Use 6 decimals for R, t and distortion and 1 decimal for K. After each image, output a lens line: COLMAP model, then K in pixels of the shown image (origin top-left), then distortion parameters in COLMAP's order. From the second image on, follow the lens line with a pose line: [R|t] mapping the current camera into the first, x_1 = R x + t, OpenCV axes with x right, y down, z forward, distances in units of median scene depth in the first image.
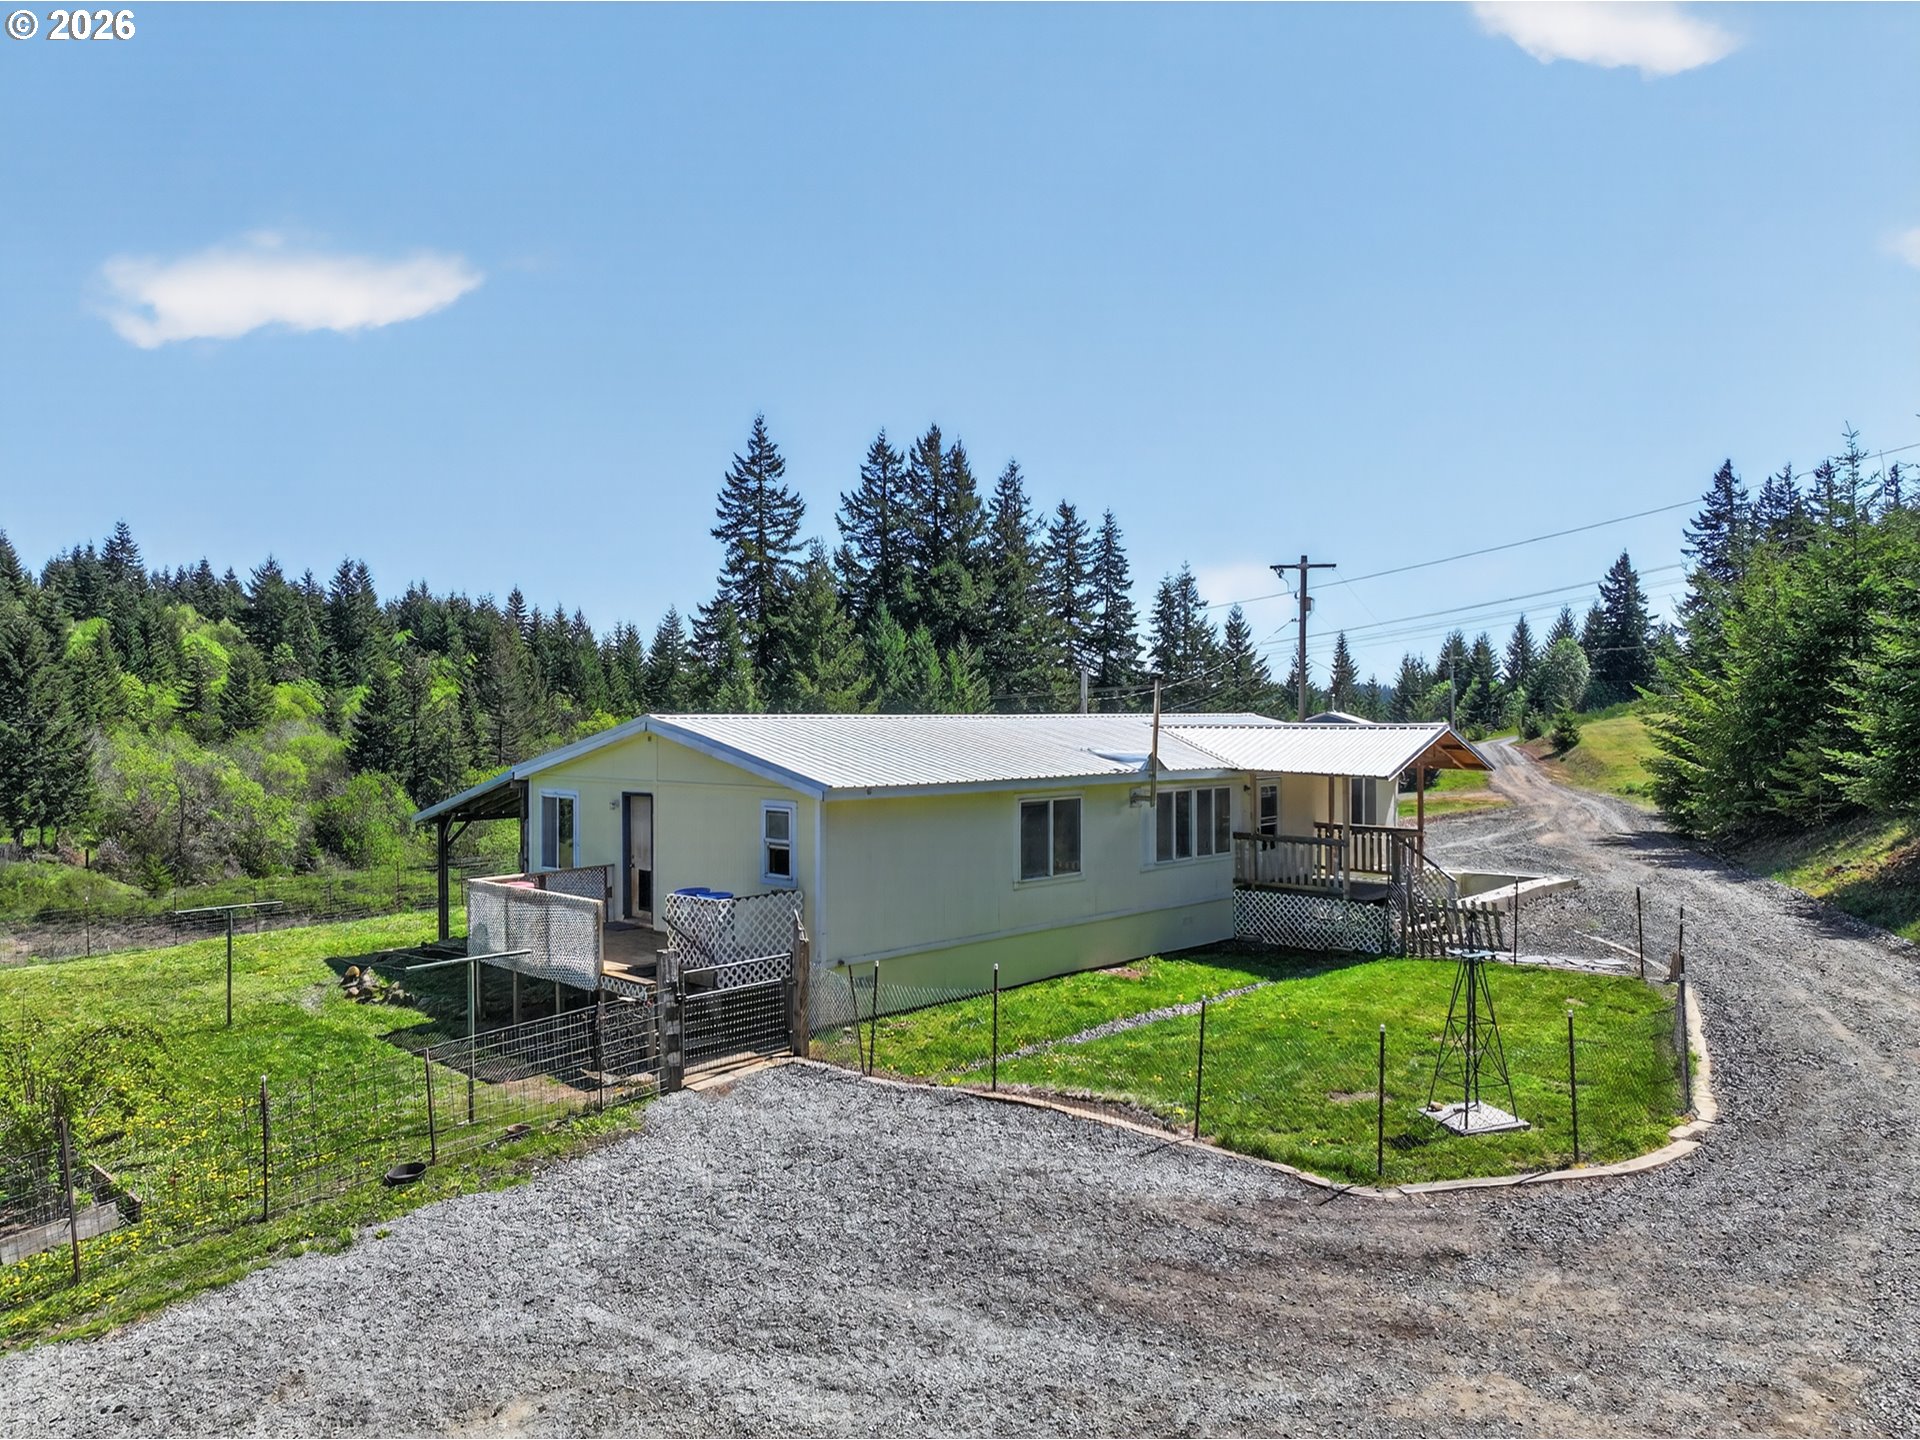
lens RADIAL K [[1354.3, 0, 975.3], [0, 1354.3, 712.8], [0, 0, 1]] dist [0.003216, 0.004970]
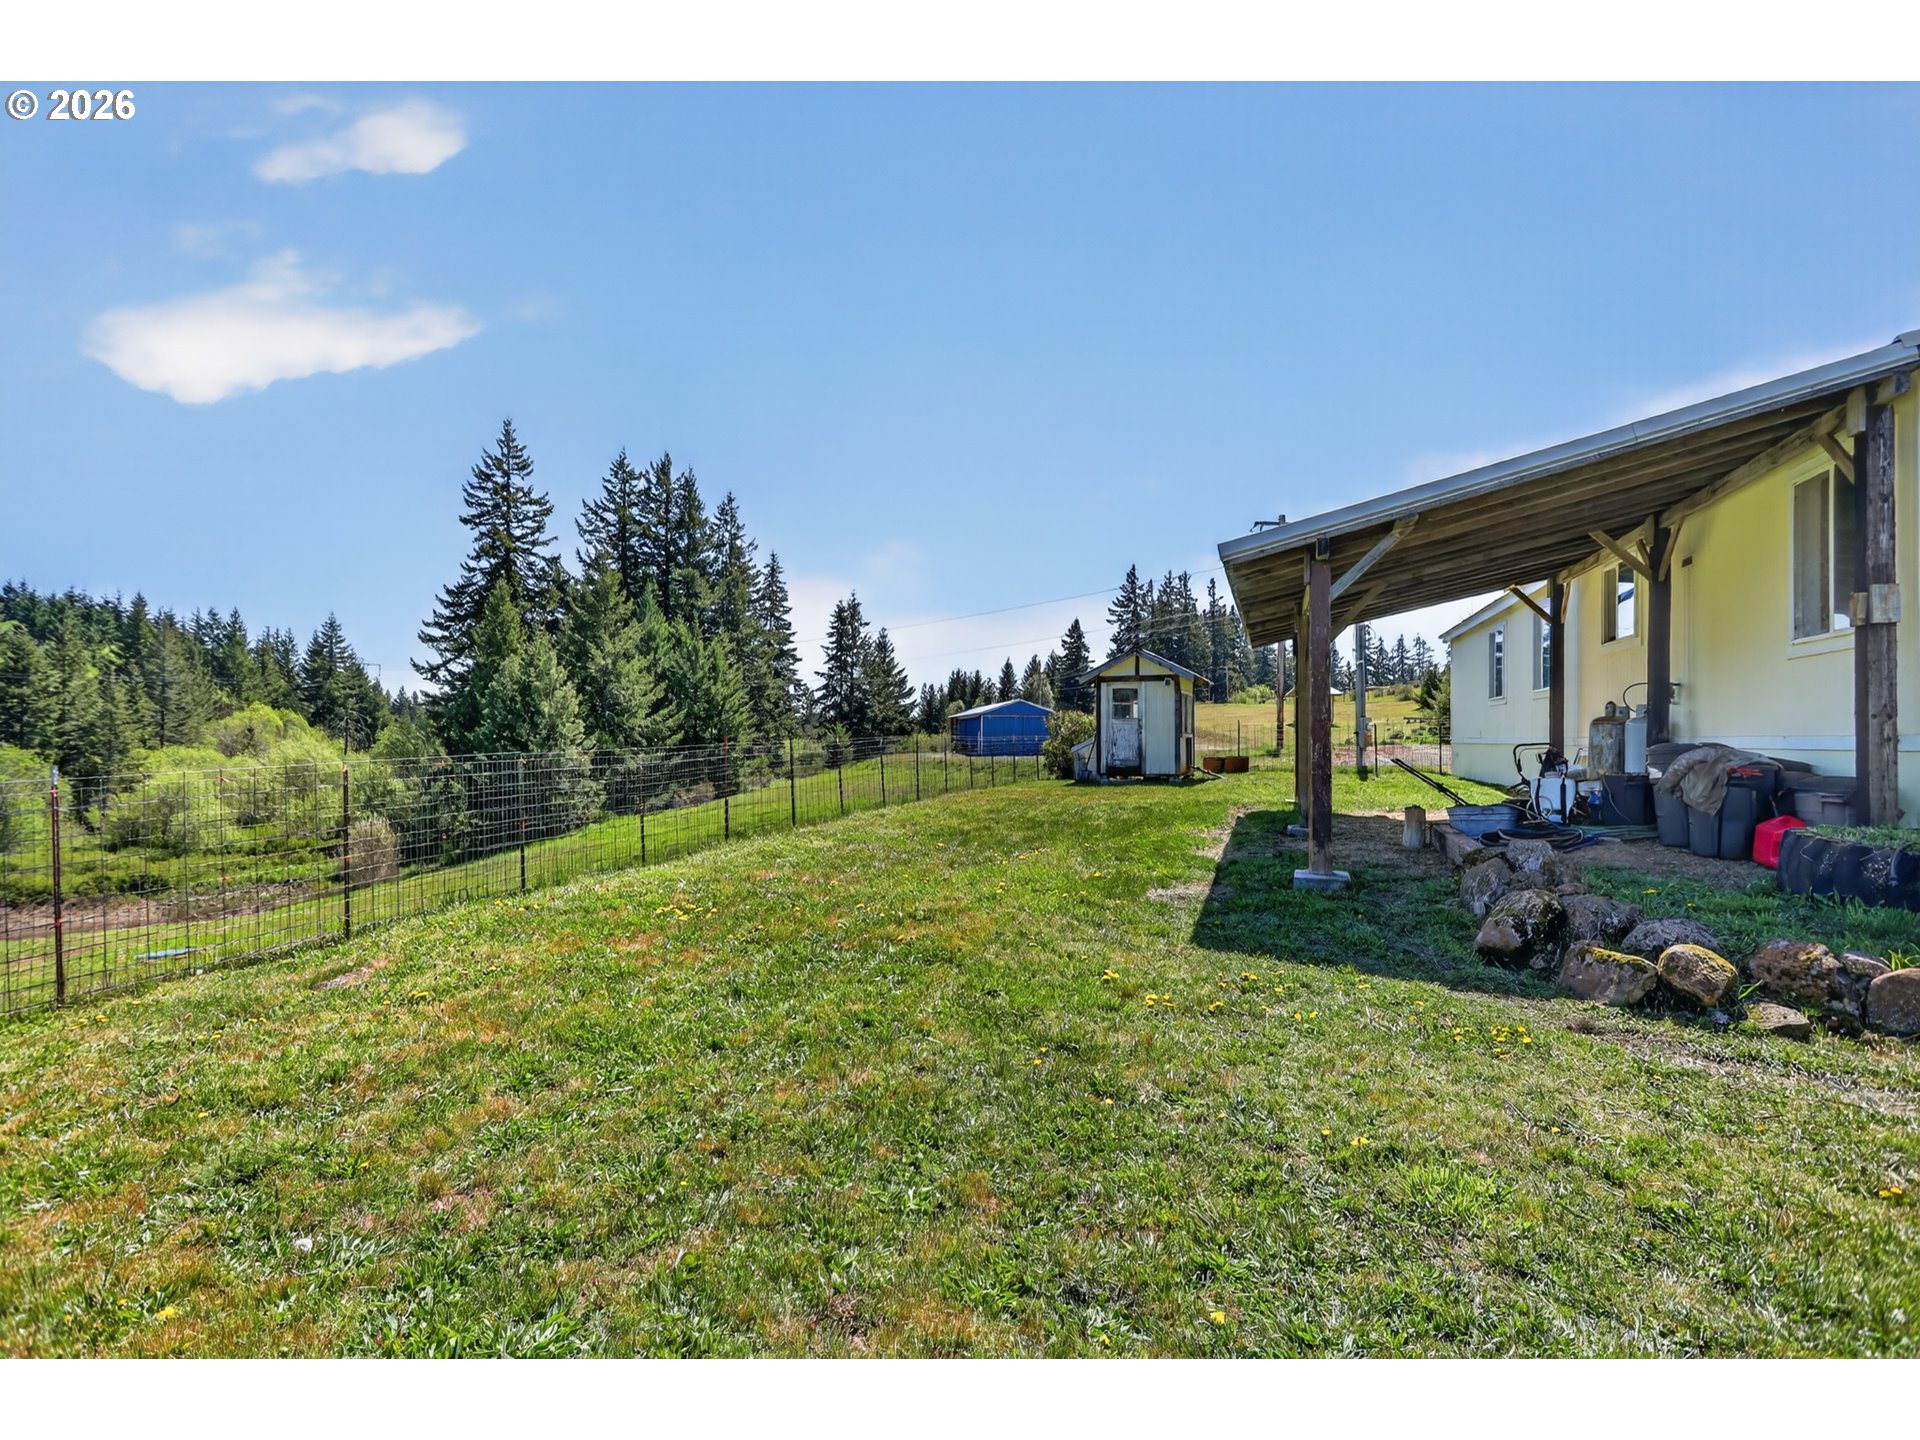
lens RADIAL K [[910.5, 0, 955.2], [0, 910.5, 728.7], [0, 0, 1]] dist [-0.001716, 0.001553]
pose [[0.906719, 0.016128, 0.421427, -0.132574], [-0.013775, 0.999868, -0.008628, 0.029413], [-0.421511, 0.002018, 0.906821, 0.183127]]
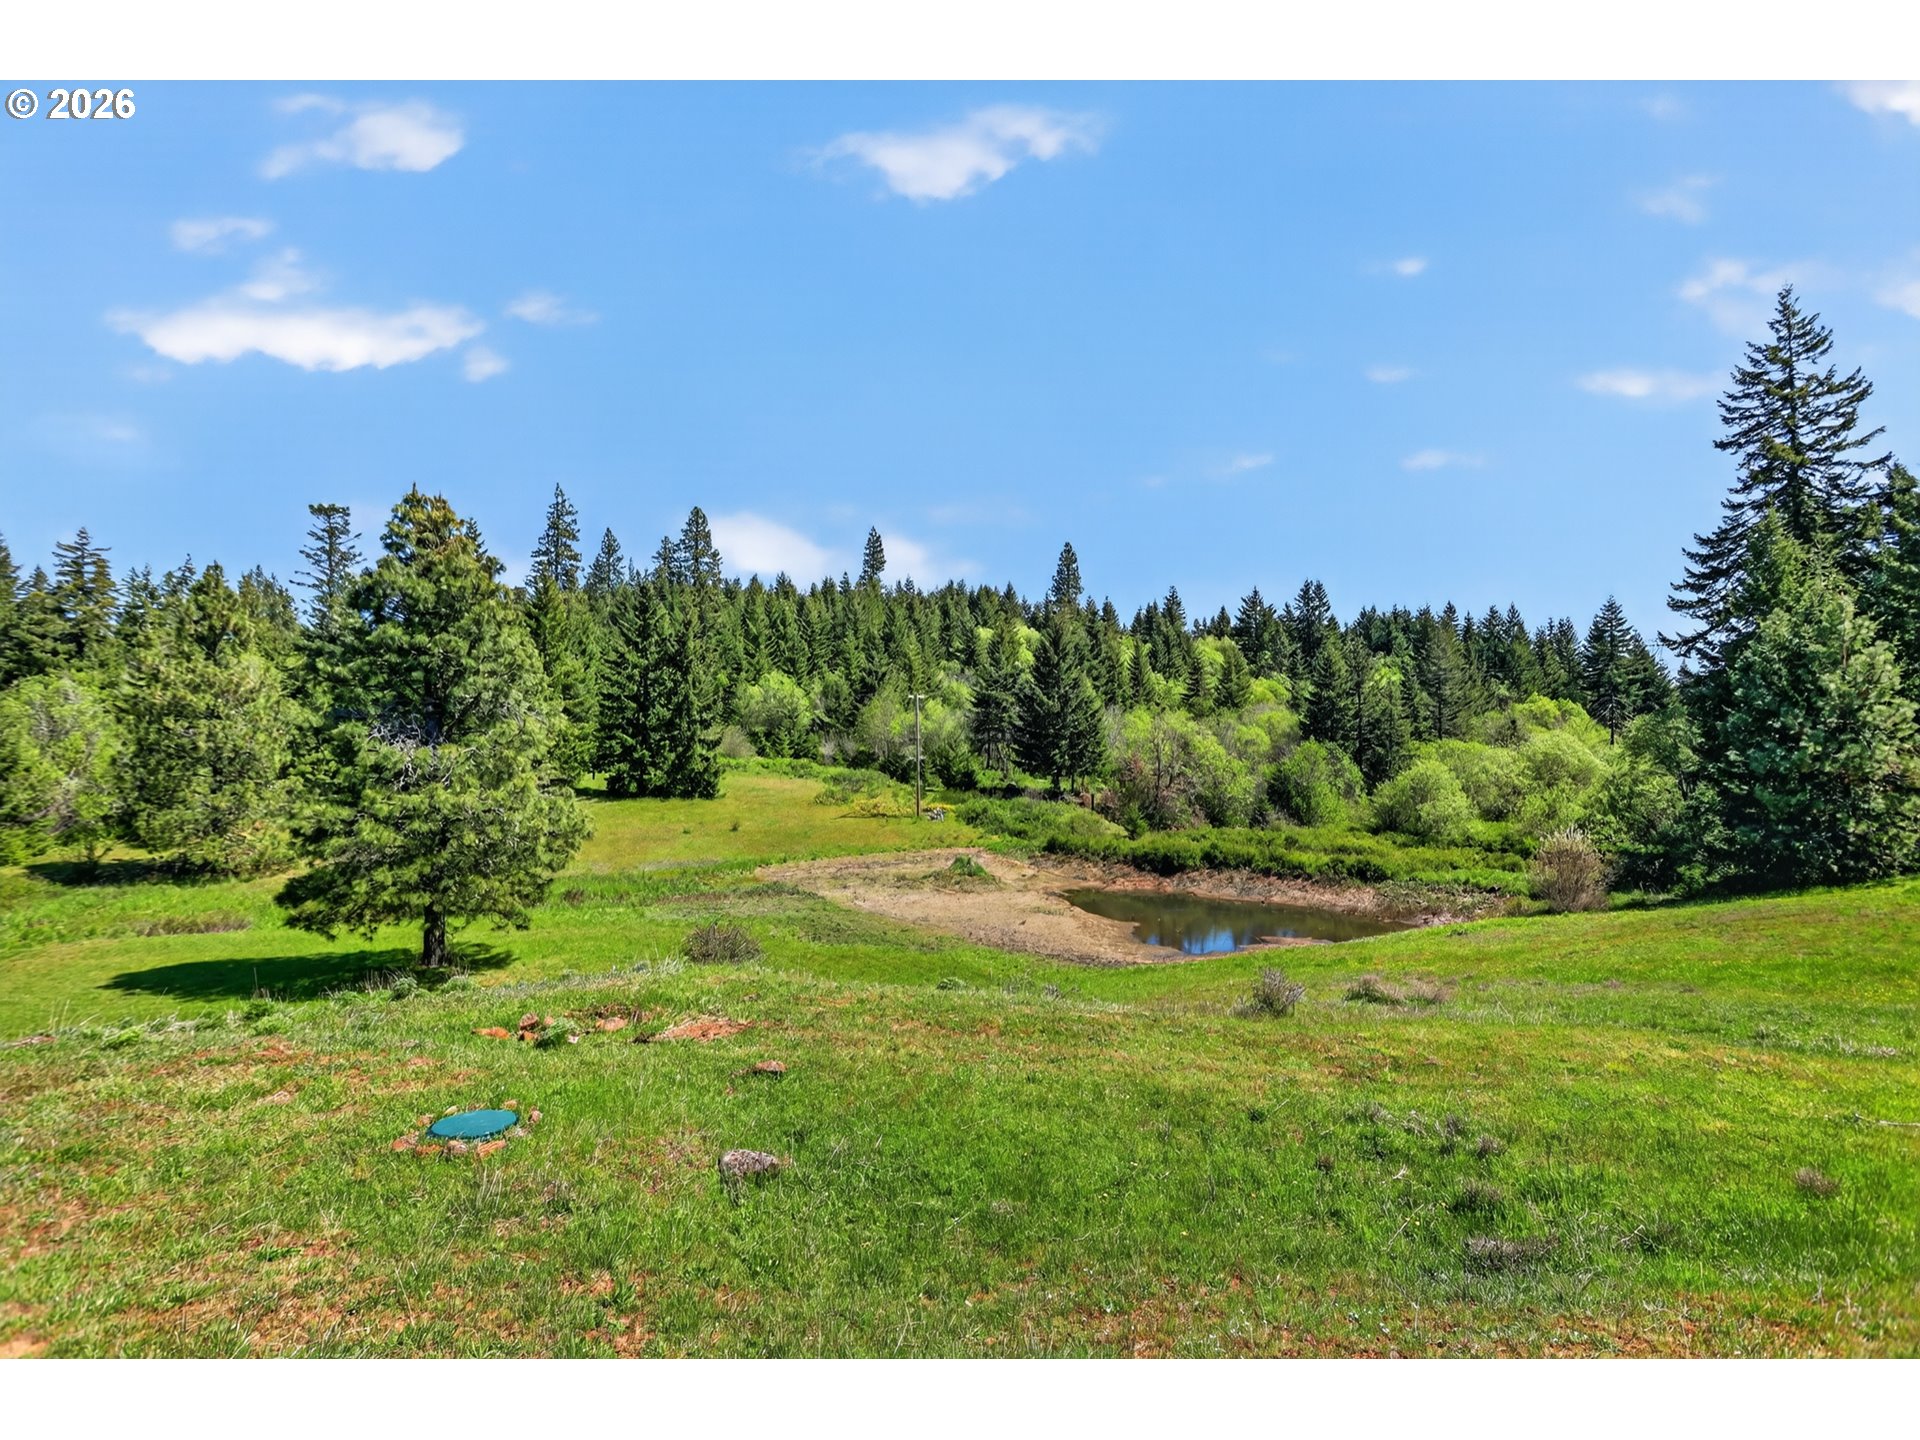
lens RADIAL K [[910.5, 0, 959.5], [0, 910.5, 709.0], [0, 0, 1]] dist [-0.001716, 0.001553]
pose [[0.682729, -0.019139, -0.730421, -0.101663], [0.011489, 0.999815, -0.015458, 0.027459], [0.730582, 0.002162, 0.682822, 0.277891]]
